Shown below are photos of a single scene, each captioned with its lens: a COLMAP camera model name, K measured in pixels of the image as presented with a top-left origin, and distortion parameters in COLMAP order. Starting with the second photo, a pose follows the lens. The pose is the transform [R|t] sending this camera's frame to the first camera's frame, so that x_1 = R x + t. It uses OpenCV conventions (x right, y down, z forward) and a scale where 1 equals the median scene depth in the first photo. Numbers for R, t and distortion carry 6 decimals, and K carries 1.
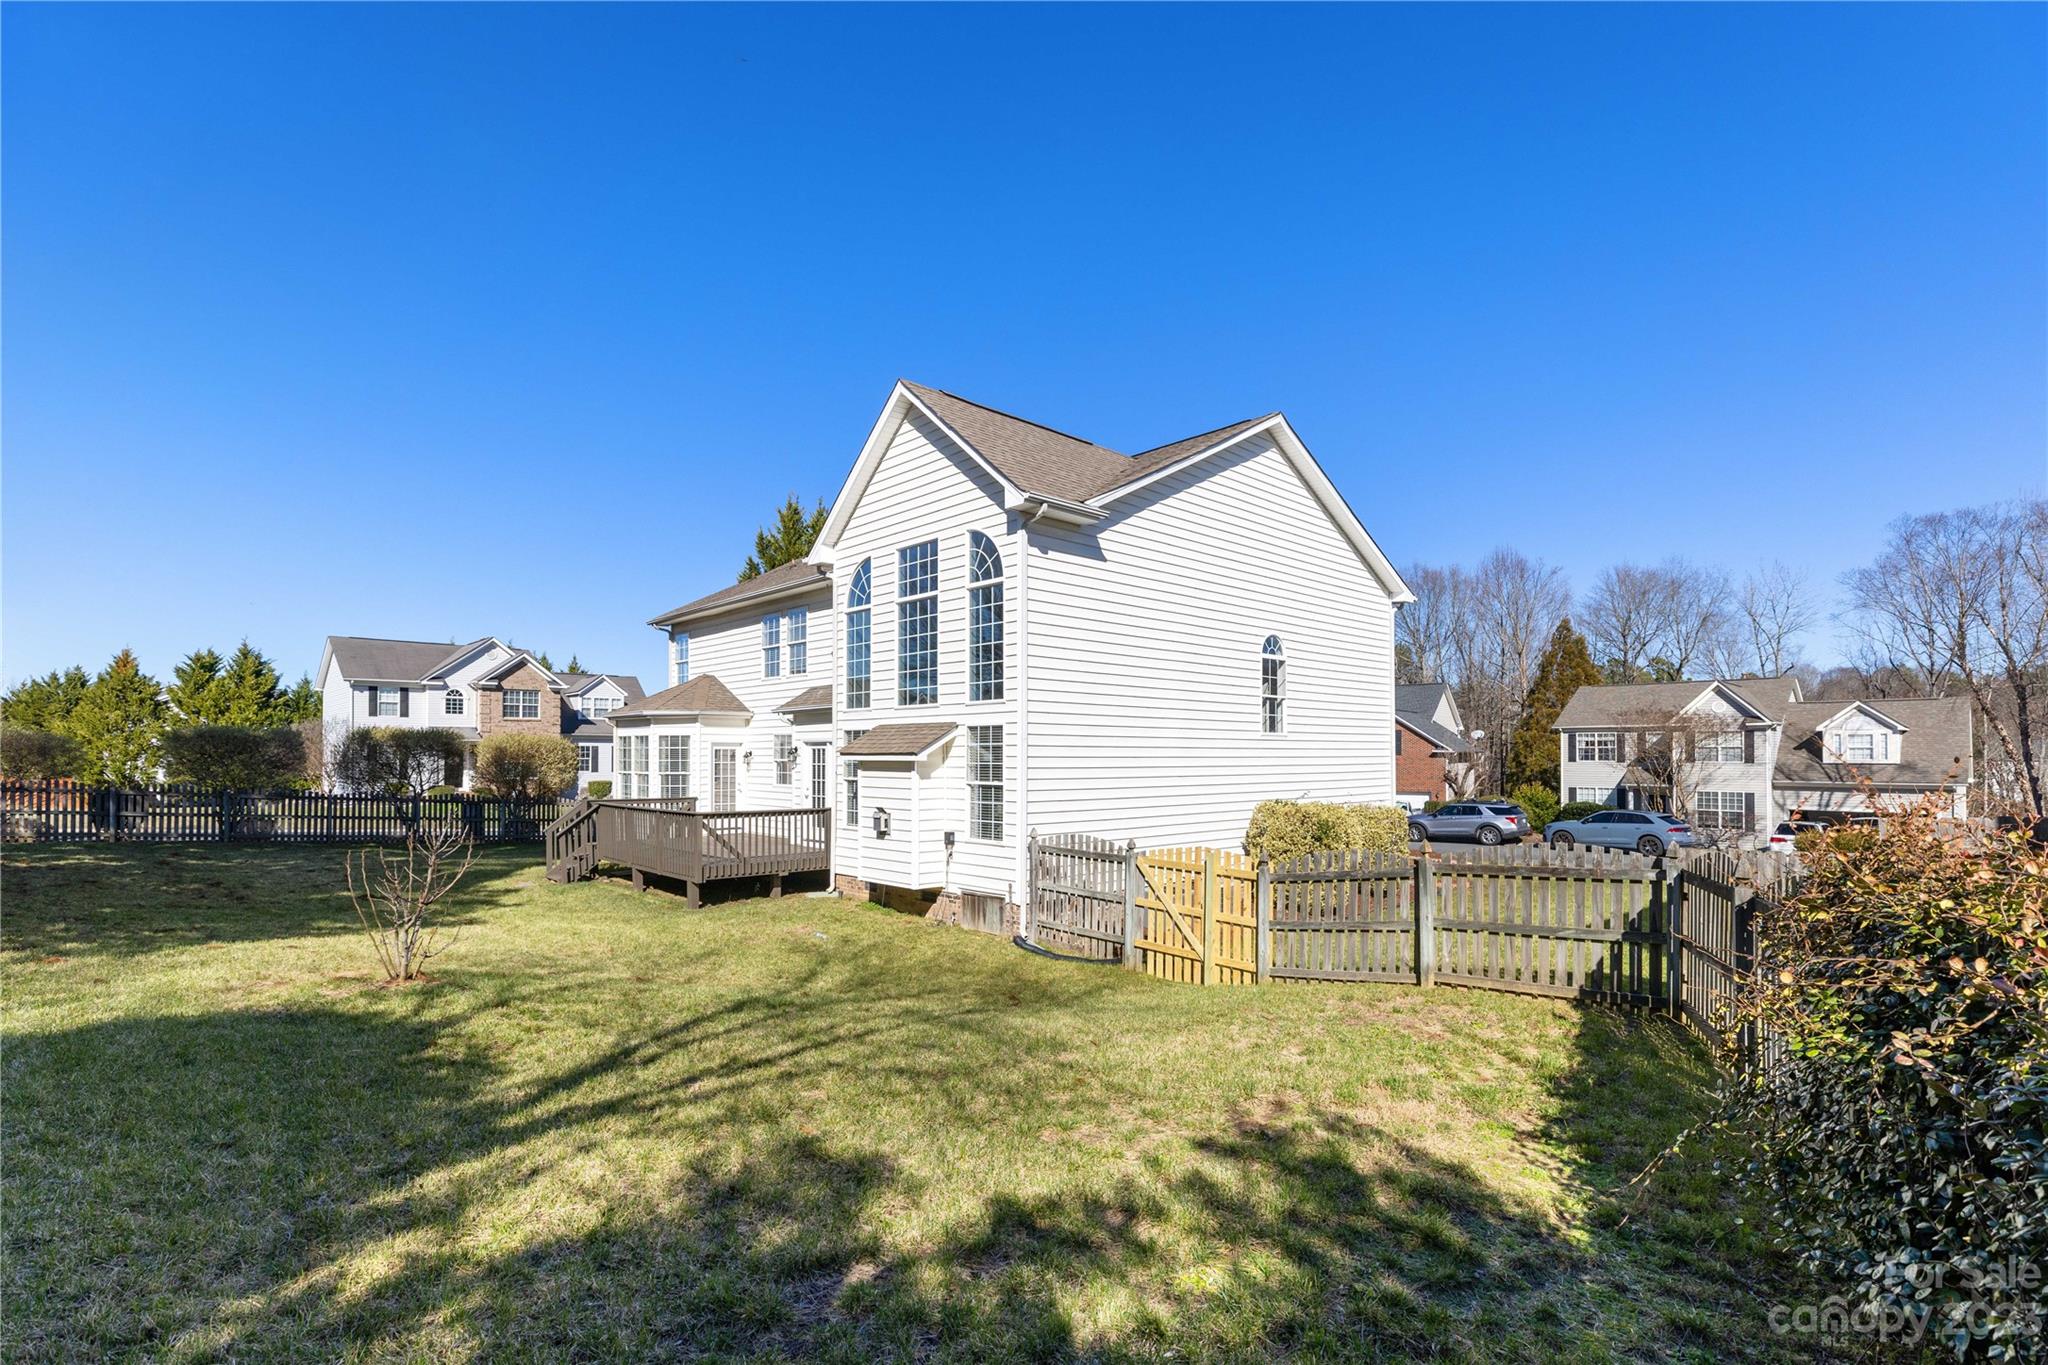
lens RADIAL K [[919.0, 0, 1015.9], [0, 919.0, 700.0], [0, 0, 1]] dist [0.004547, 0.000547]
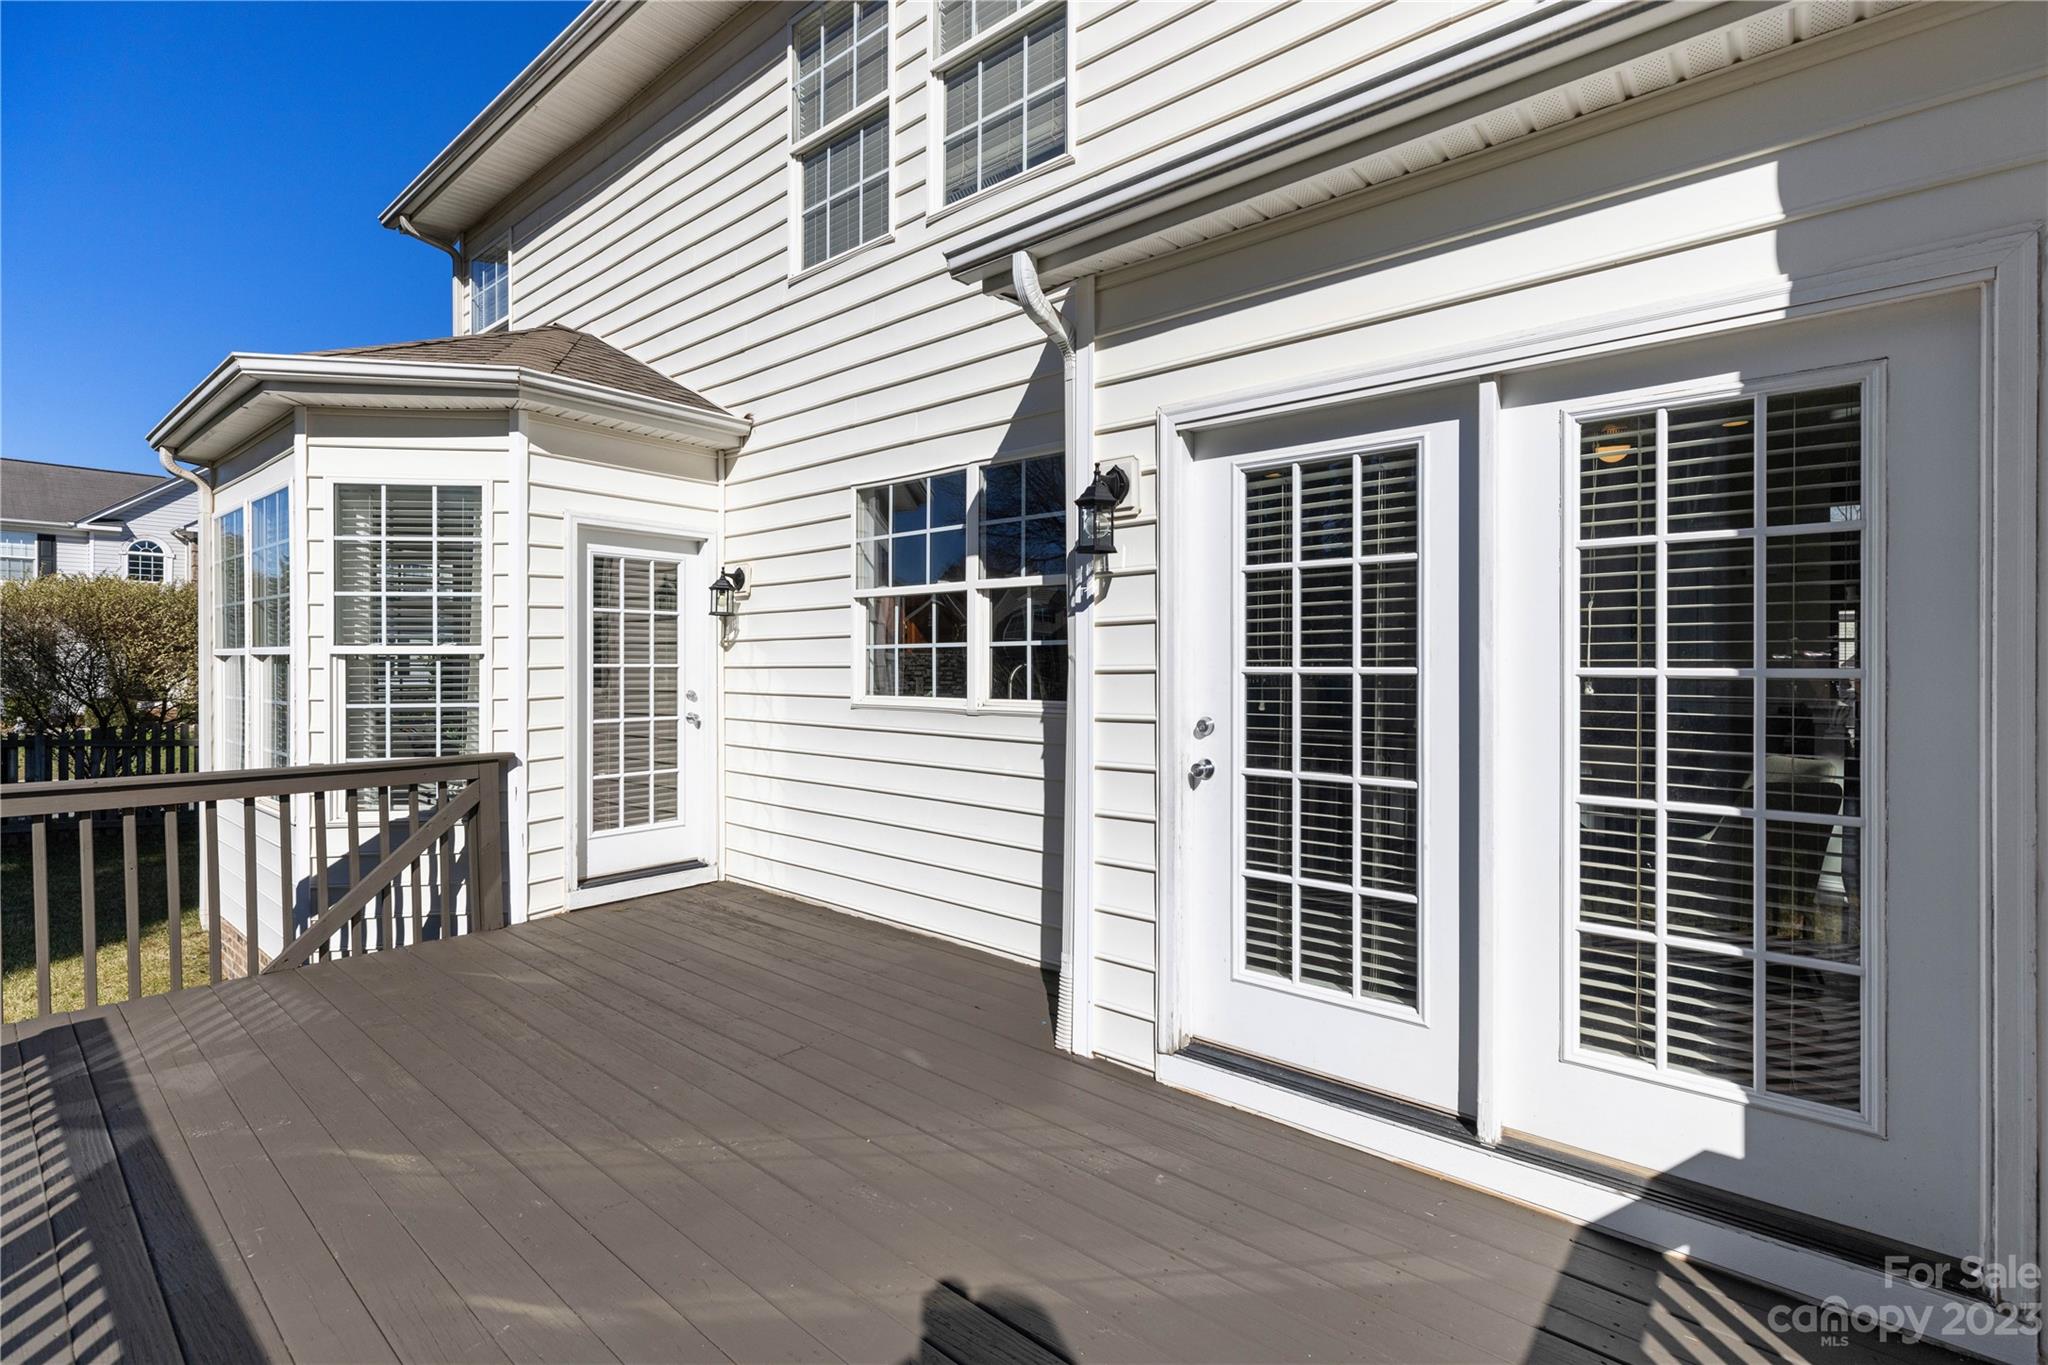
lens RADIAL K [[919.0, 0, 1019.1], [0, 919.0, 647.0], [0, 0, 1]] dist [0.004547, 0.000547]
pose [[0.992898, 0.003304, 0.118923, -0.302797], [-0.008372, 0.999077, 0.042138, 0.083100], [-0.118674, -0.042834, 0.992009, 0.921276]]
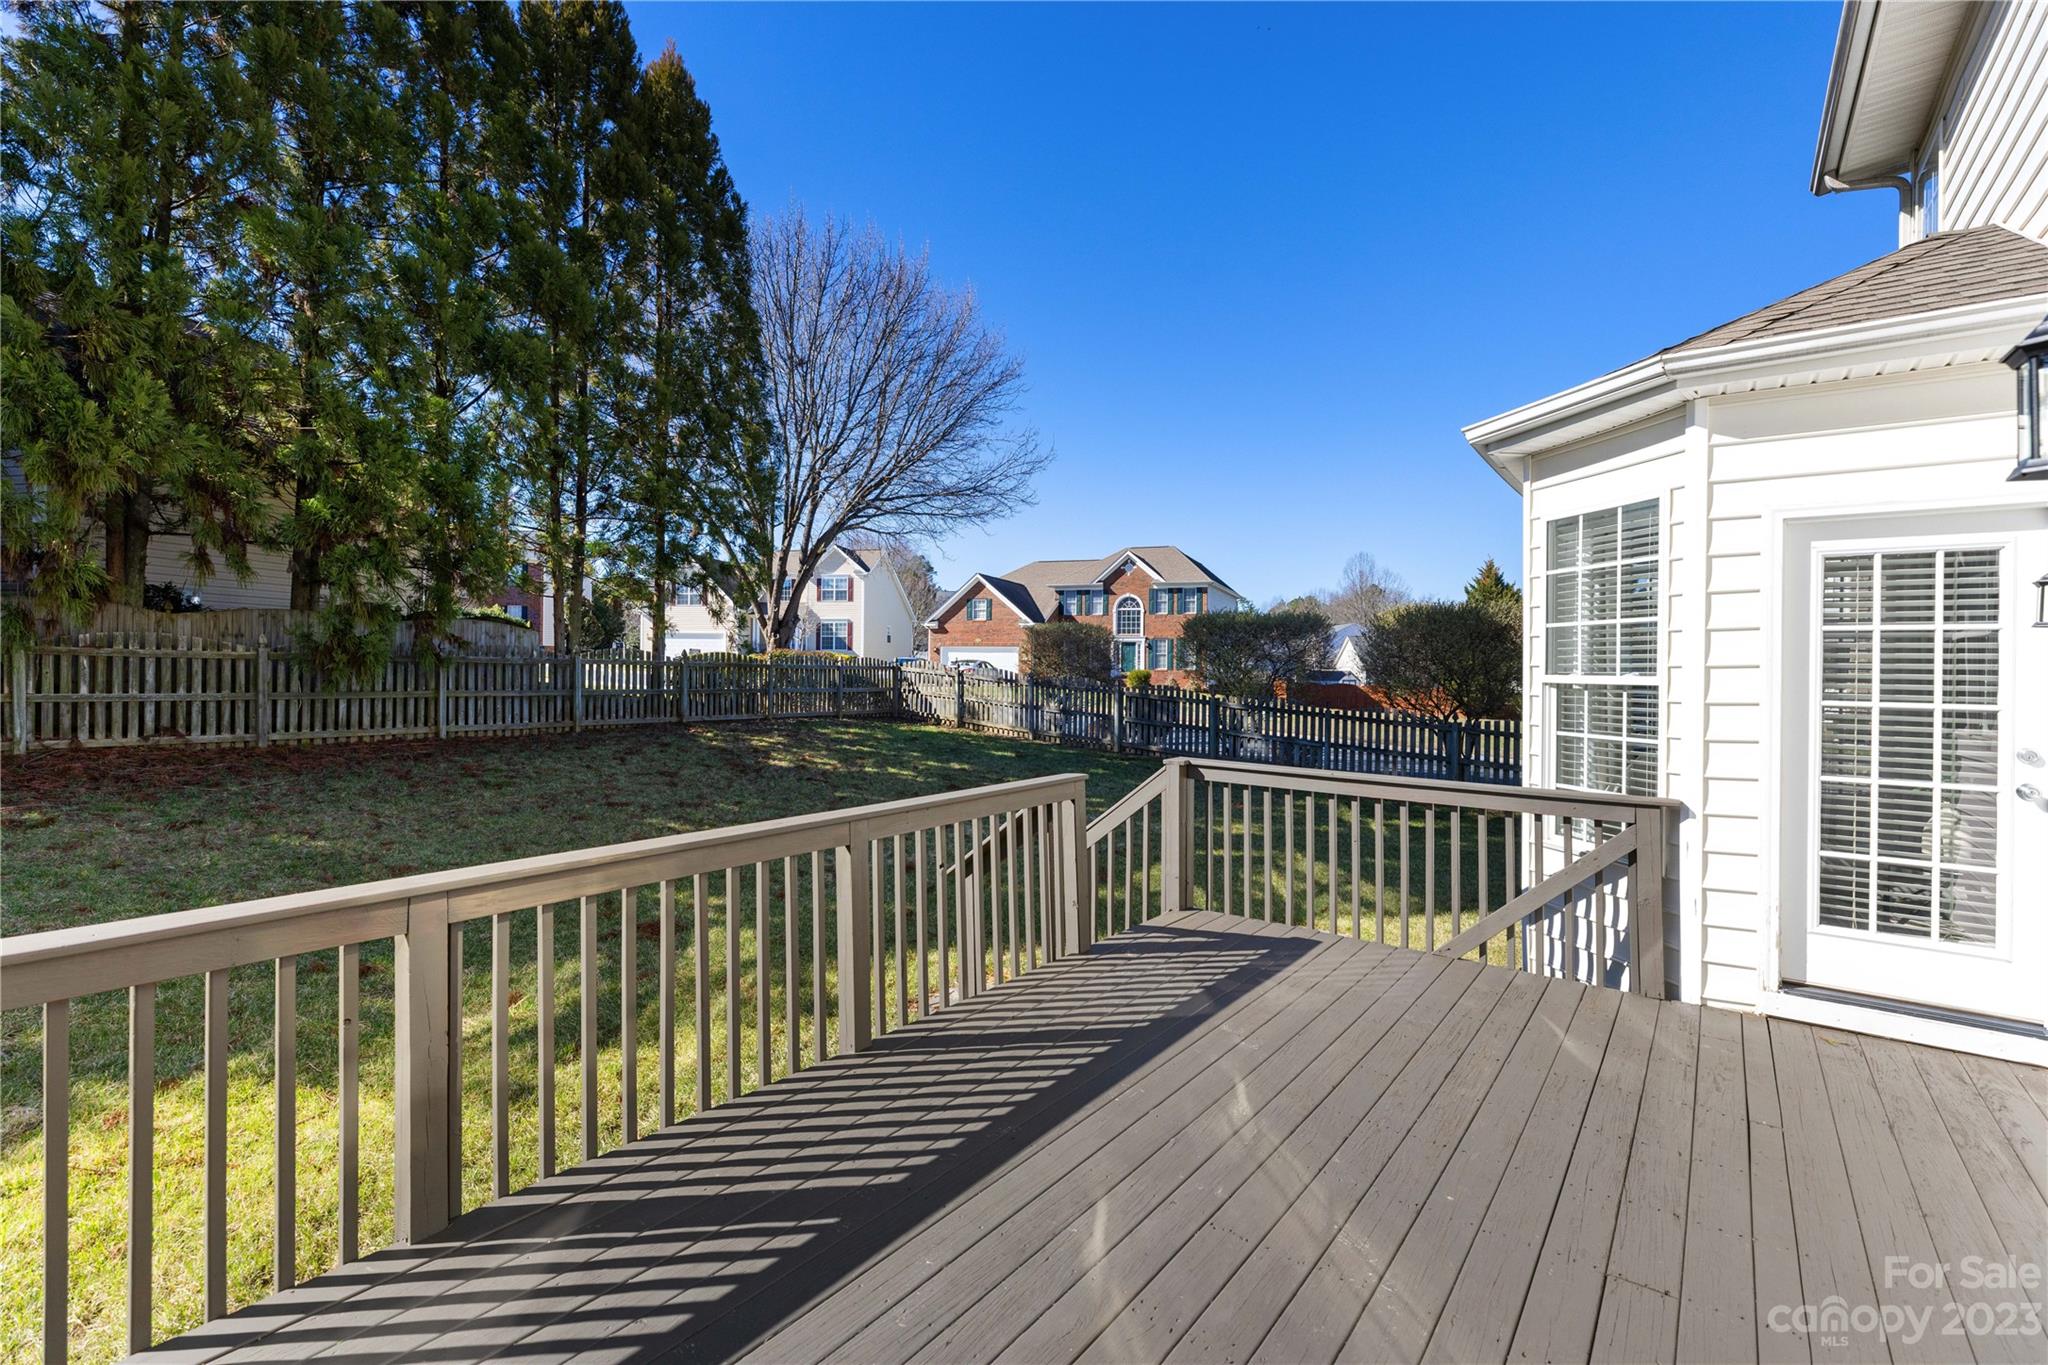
lens RADIAL K [[919.0, 0, 1013.5], [0, 919.0, 653.6], [0, 0, 1]] dist [0.004547, 0.000547]
pose [[0.167416, -0.012576, -0.985806, -0.213726], [0.048250, 0.998825, -0.004548, 0.082430], [0.984705, -0.046804, 0.167826, 1.004855]]
